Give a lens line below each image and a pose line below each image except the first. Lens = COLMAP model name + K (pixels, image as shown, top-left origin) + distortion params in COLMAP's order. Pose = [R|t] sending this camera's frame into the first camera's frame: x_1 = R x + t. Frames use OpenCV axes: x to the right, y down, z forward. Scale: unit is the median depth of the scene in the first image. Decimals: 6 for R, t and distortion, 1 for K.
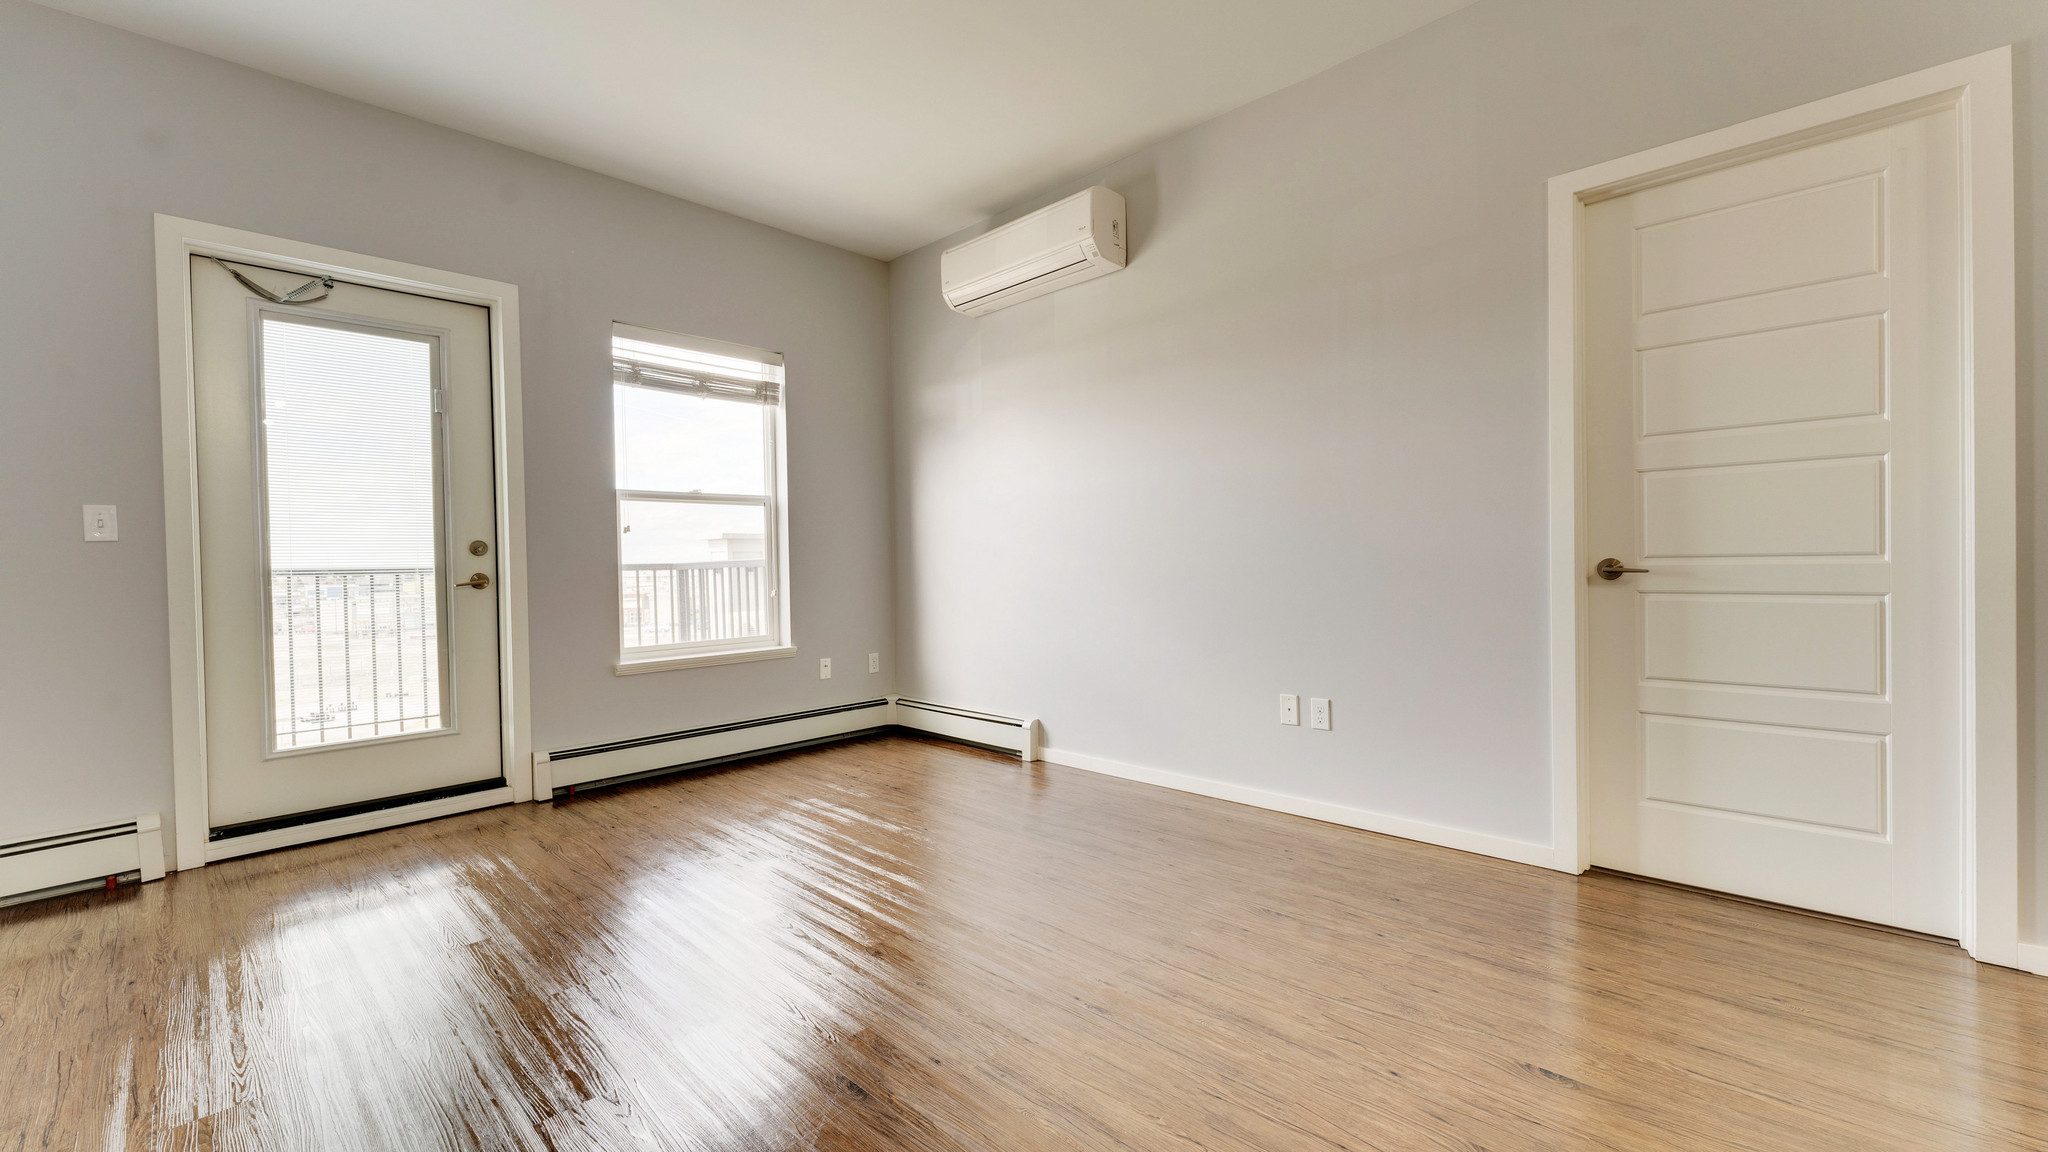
lens RADIAL K [[801.0, 0, 1017.8], [0, 801.0, 572.4], [0, 0, 1]] dist [0.001988, 0.000217]
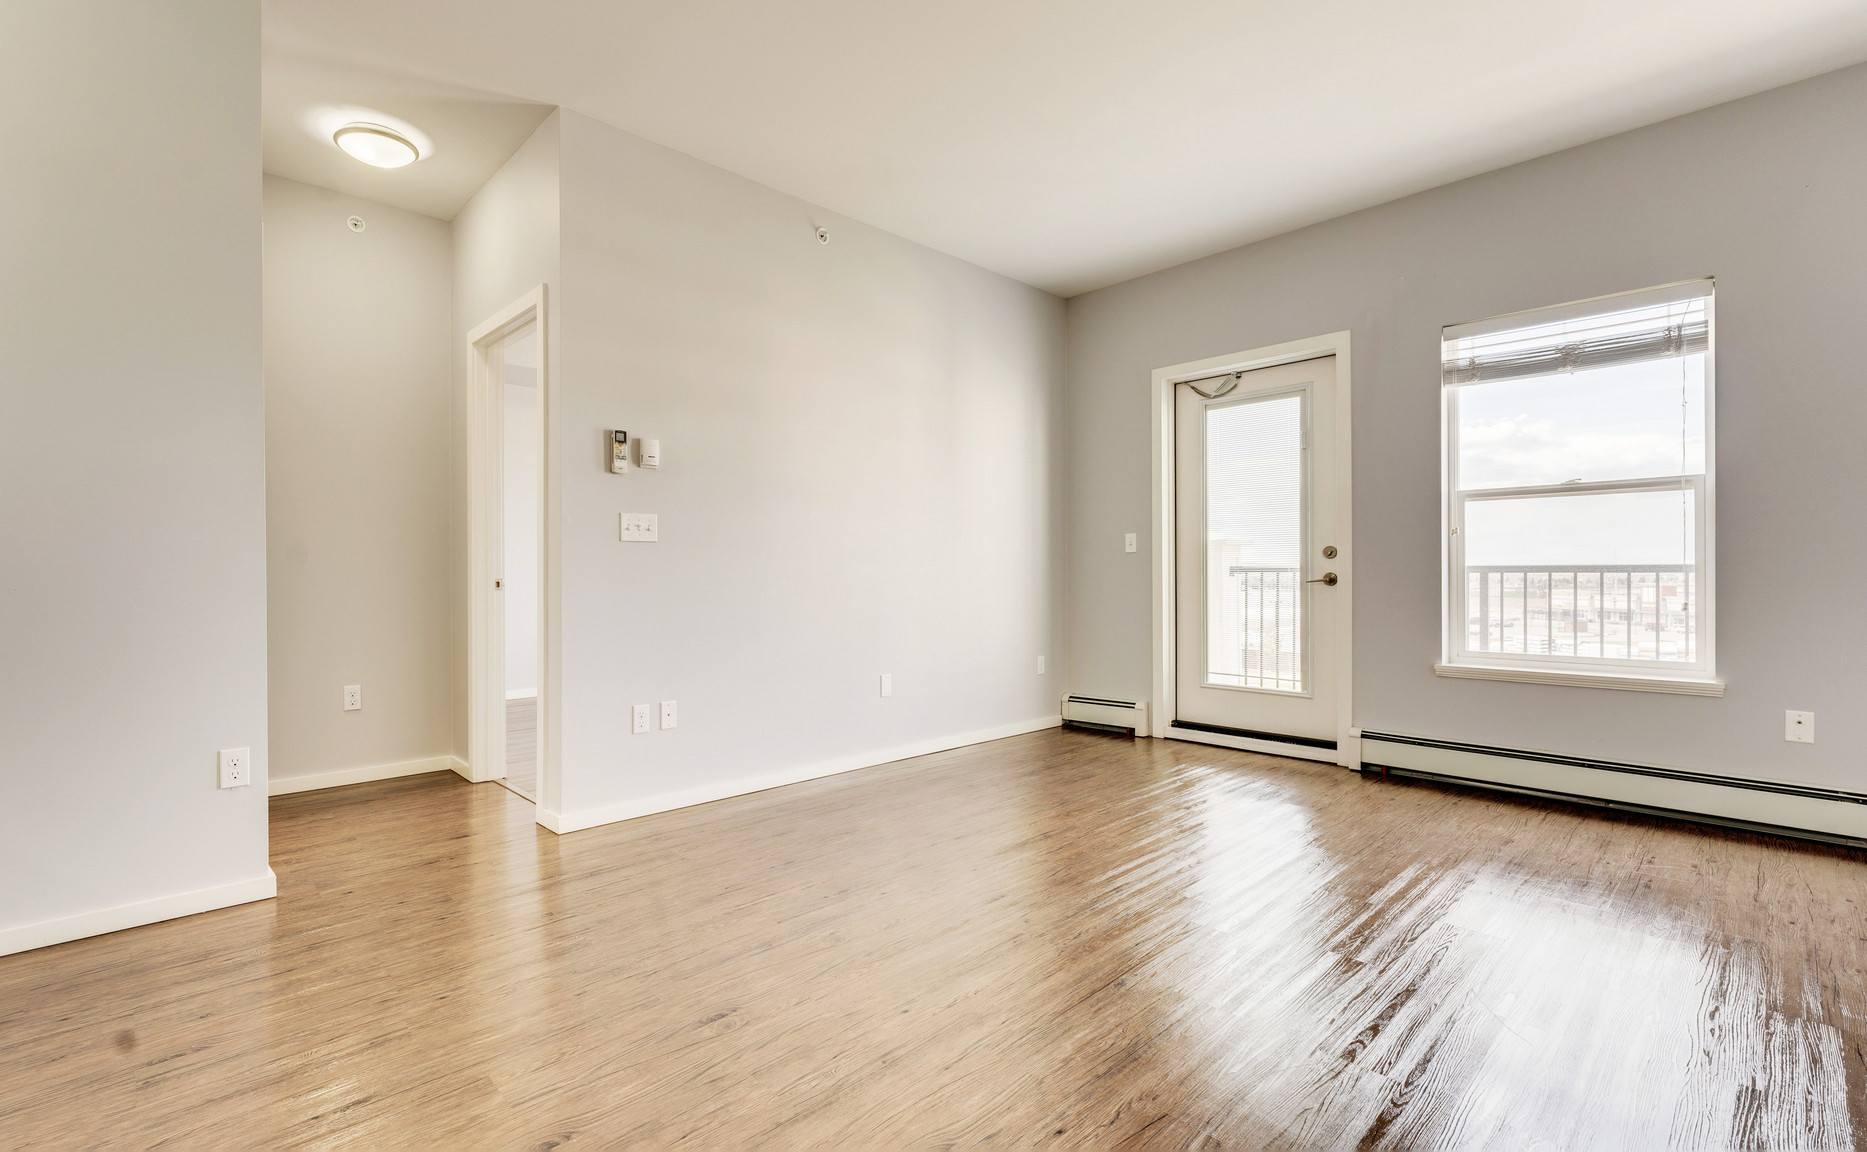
lens RADIAL K [[858.2, 0, 928.7], [0, 858.2, 575.3], [0, 0, 1]] dist [-0.002307, -0.000235]
pose [[-0.018155, 0.020914, -0.999616, 0.657249], [-0.010521, 0.999722, 0.021107, -0.015975], [0.999780, 0.010900, -0.017930, 0.406606]]
